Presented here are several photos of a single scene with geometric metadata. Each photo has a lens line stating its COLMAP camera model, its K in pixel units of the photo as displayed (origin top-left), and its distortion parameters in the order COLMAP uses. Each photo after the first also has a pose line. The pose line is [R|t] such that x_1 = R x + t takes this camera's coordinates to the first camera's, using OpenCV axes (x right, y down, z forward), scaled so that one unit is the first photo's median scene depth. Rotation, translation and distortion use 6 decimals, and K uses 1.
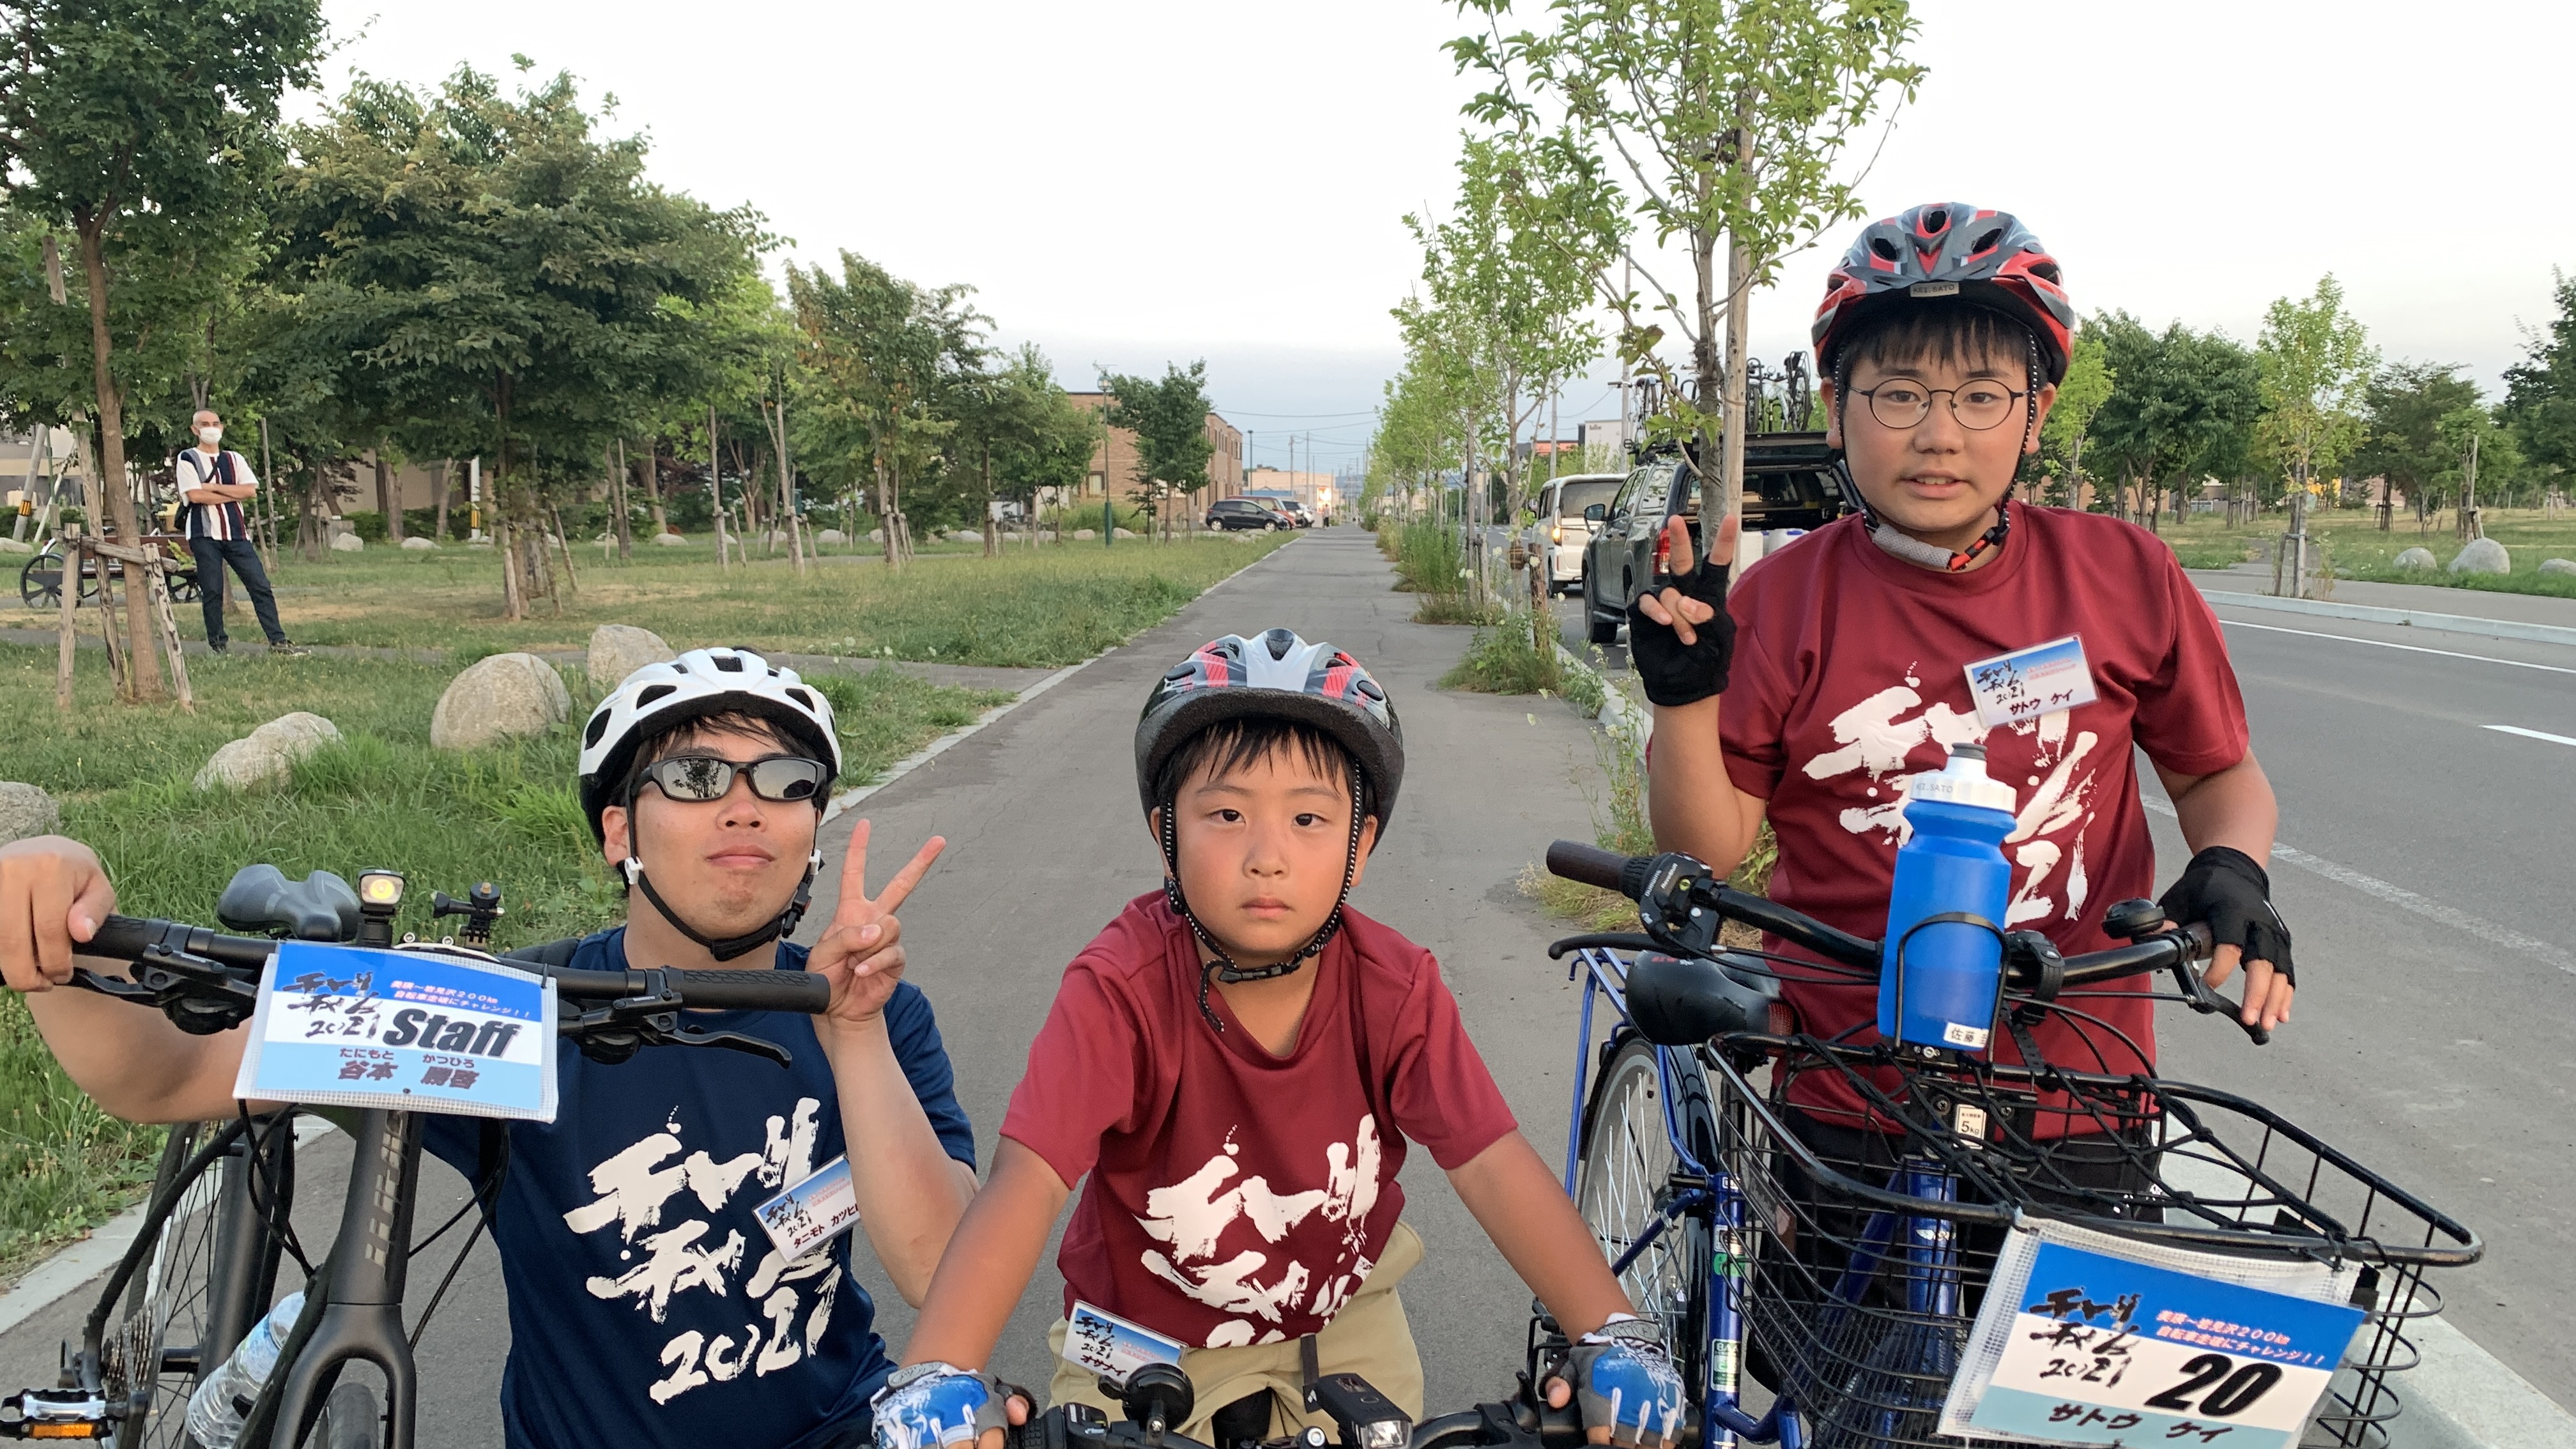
lens RADIAL K [[1969.3, 0, 1288.6], [0, 1969.3, 726.7], [0, 0, 1]] dist [0.044356, -0.067556]
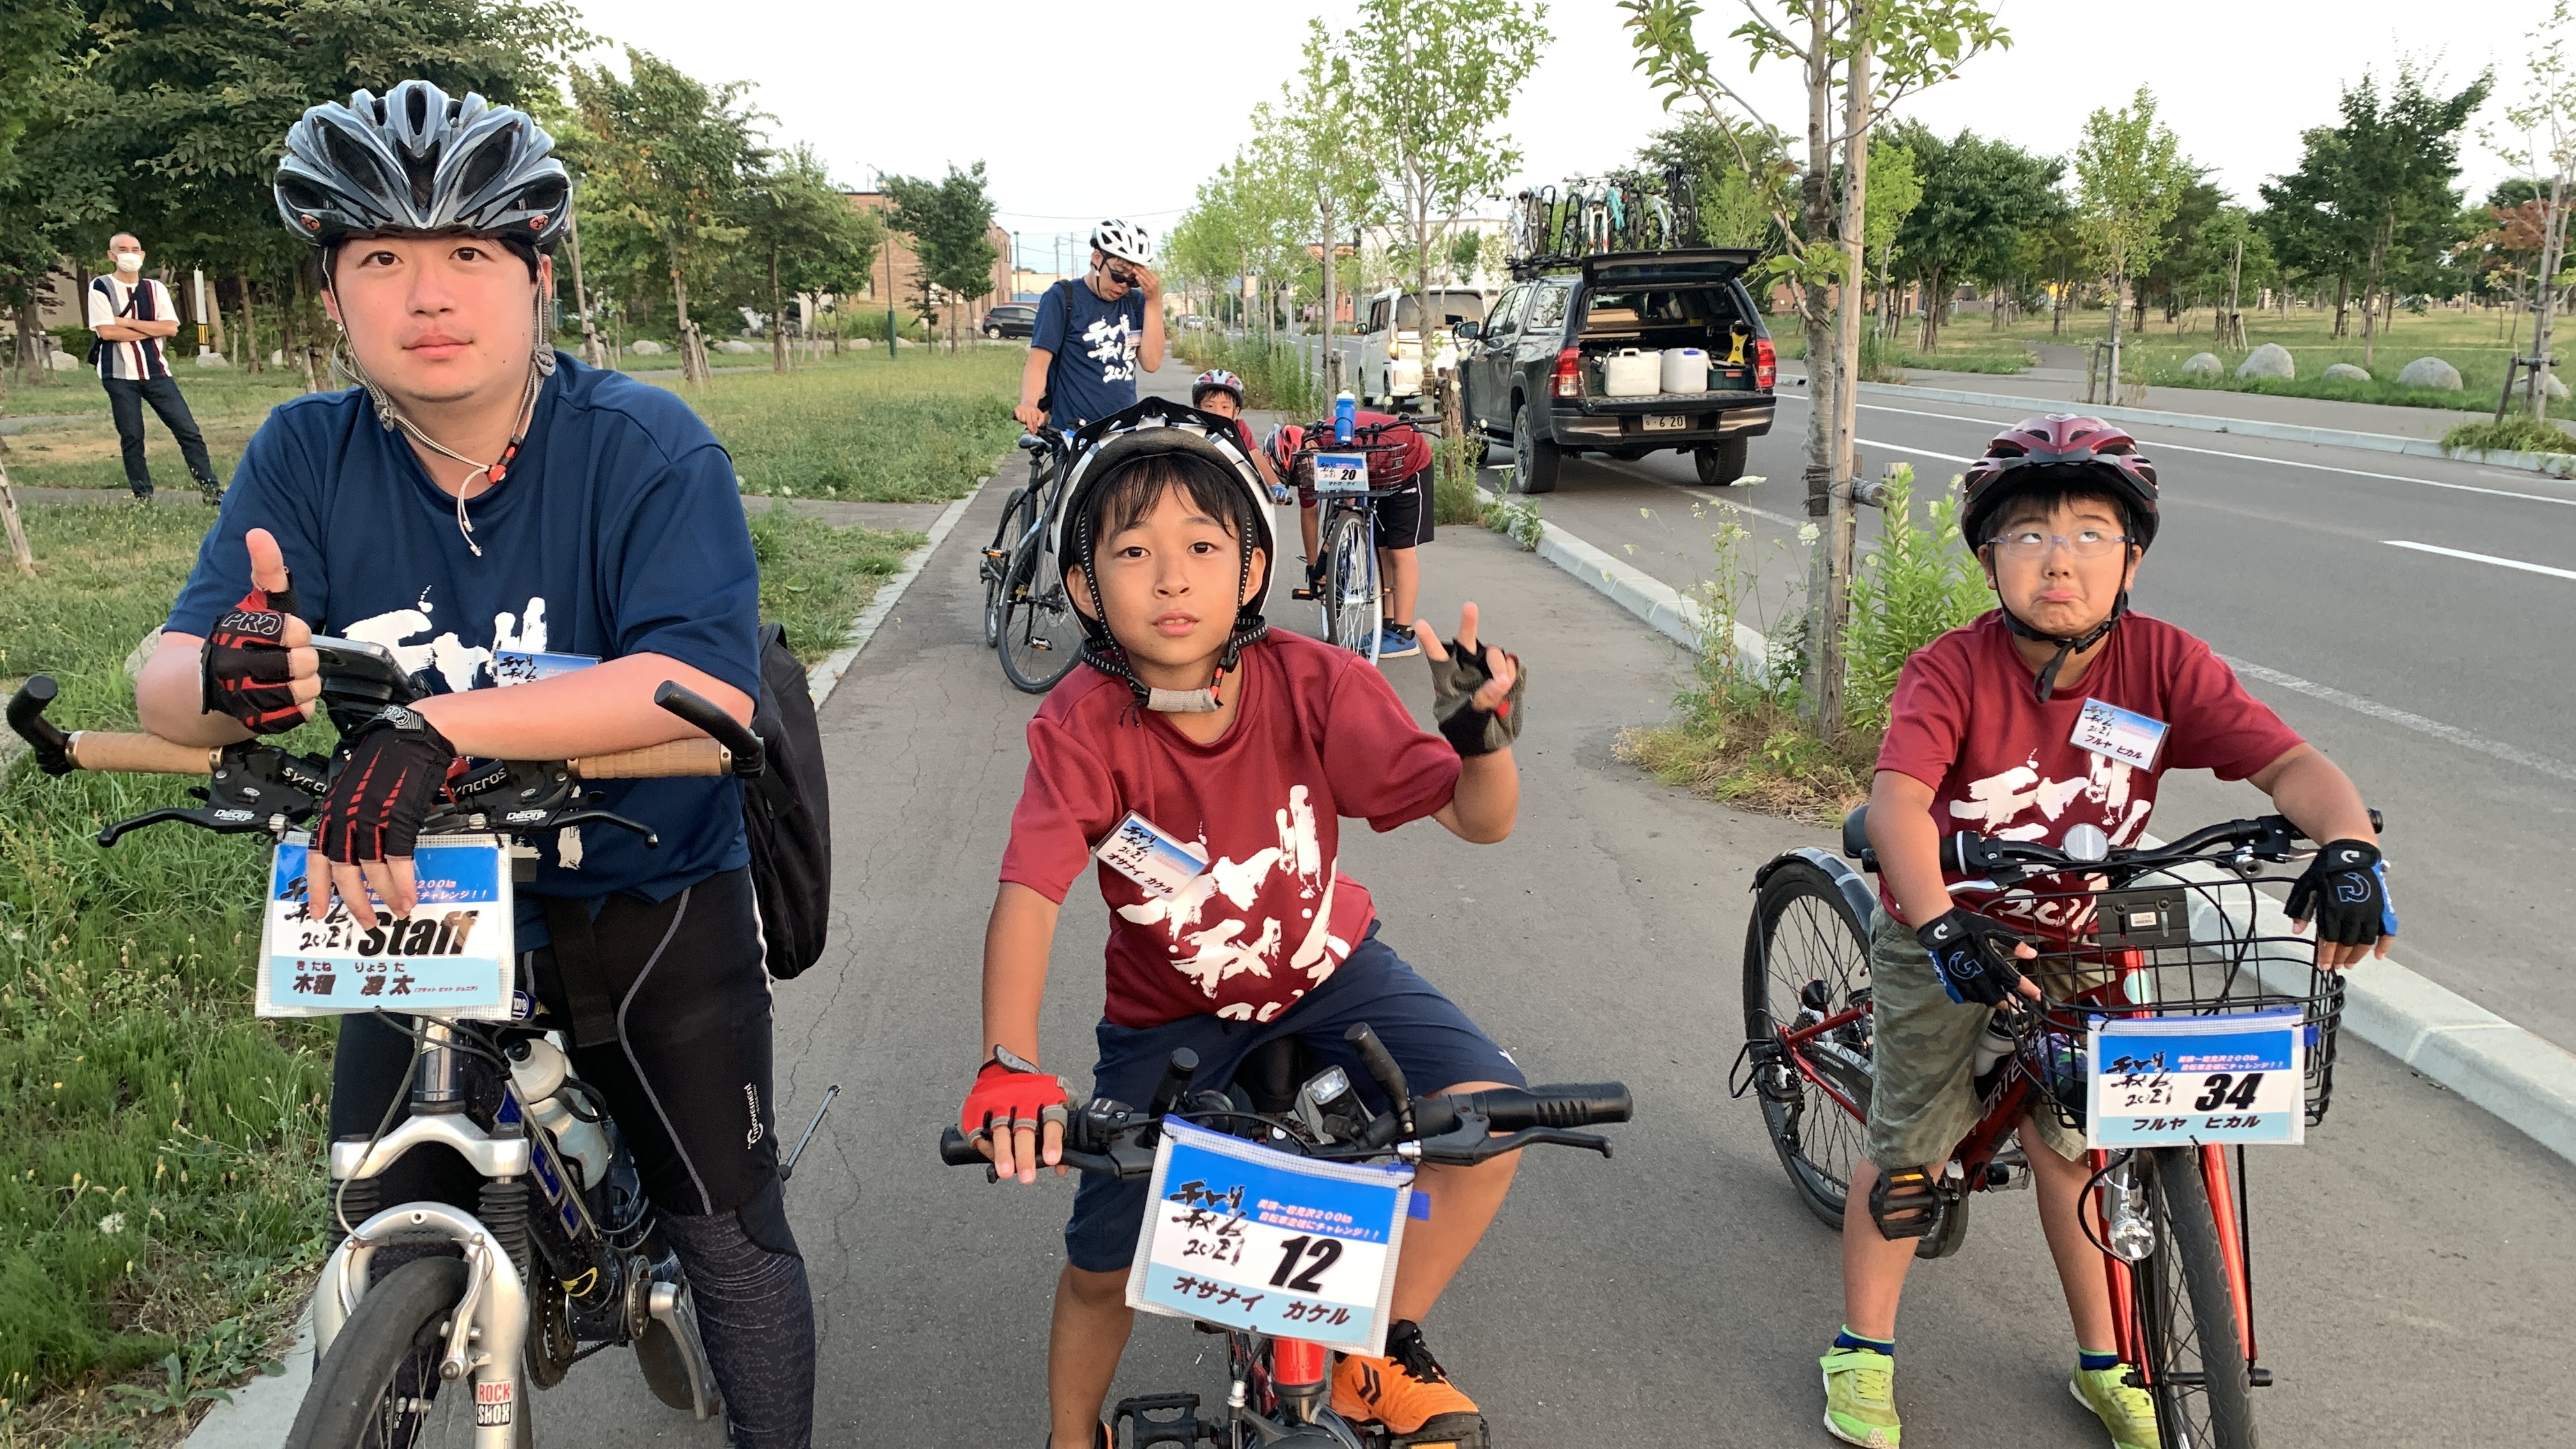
lens RADIAL K [[1977.3, 0, 1282.0], [0, 1977.3, 711.4], [0, 0, 1]] dist [0.036684, -0.070252]
pose [[0.993251, -0.028562, 0.112416, -0.027526], [0.018453, 0.995775, 0.089954, -0.005126], [-0.114510, -0.087272, 0.989581, 0.009911]]
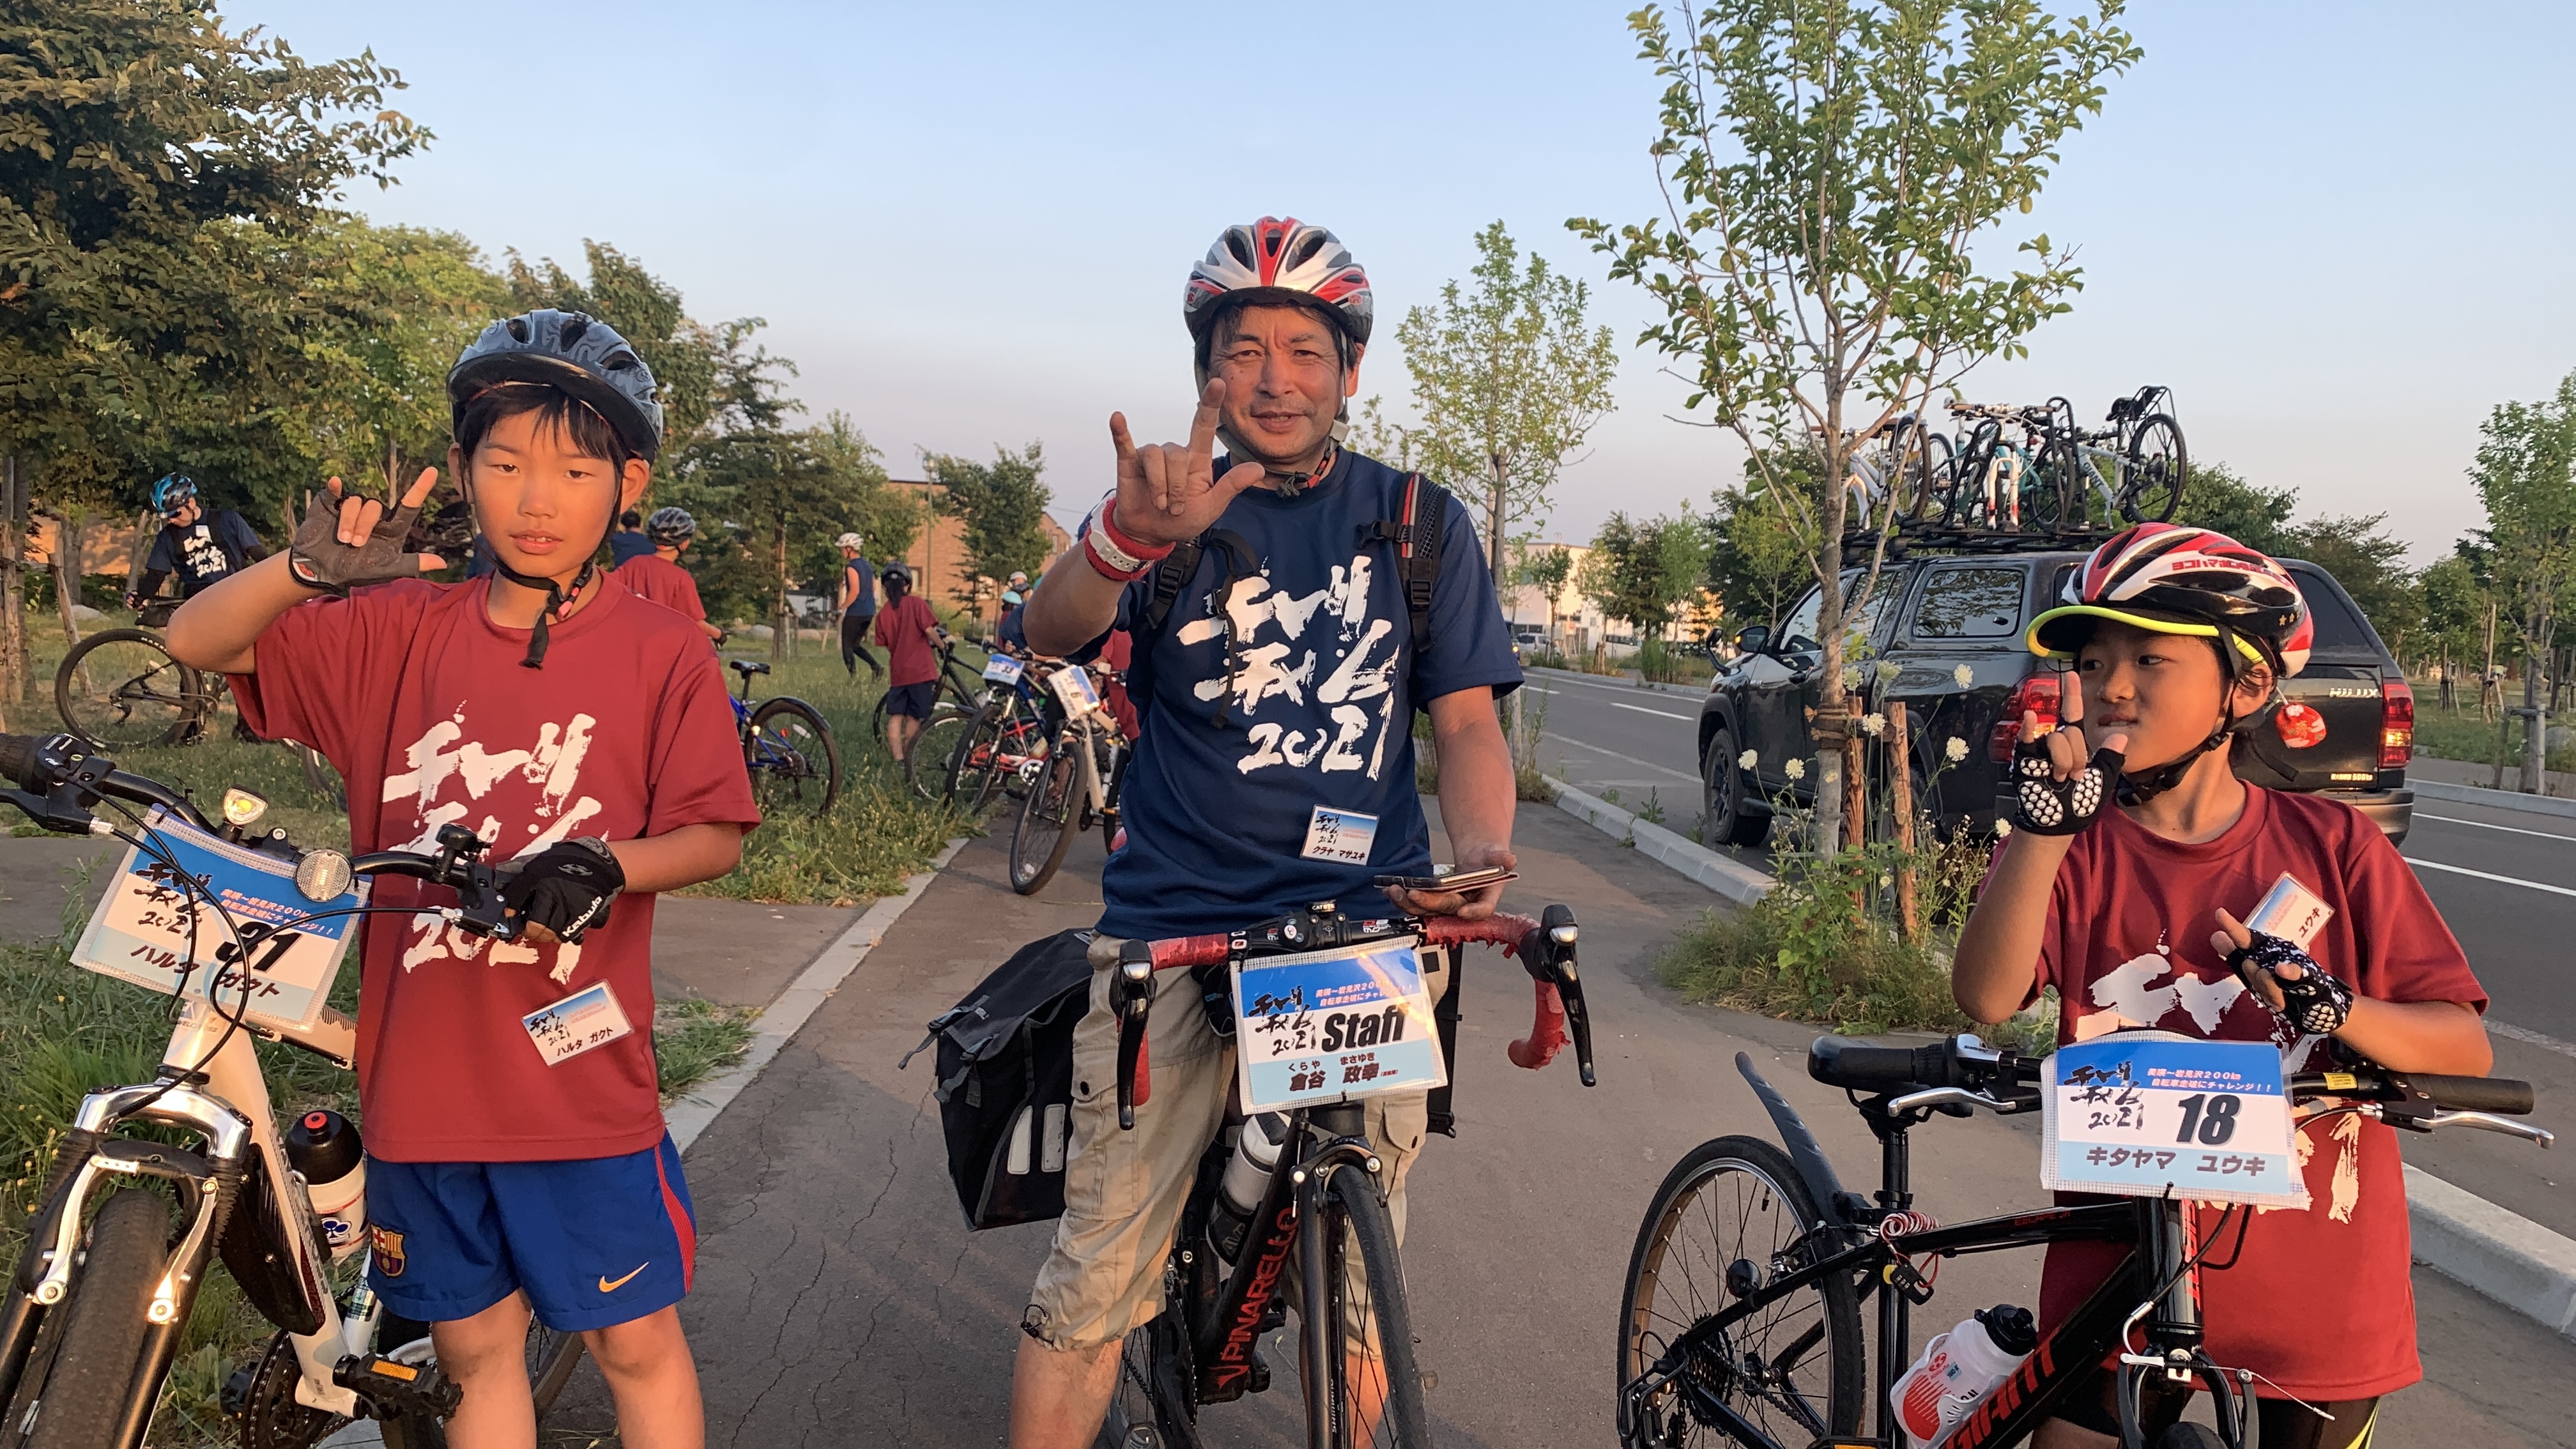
lens RADIAL K [[1972.4, 0, 1280.1], [0, 1972.4, 713.5], [0, 0, 1]] dist [0.041915, -0.071062]
pose [[0.994965, 0.040459, 0.091694, -0.024588], [-0.034506, 0.997249, -0.065600, -0.020800], [-0.094096, 0.062106, 0.993624, 0.207858]]
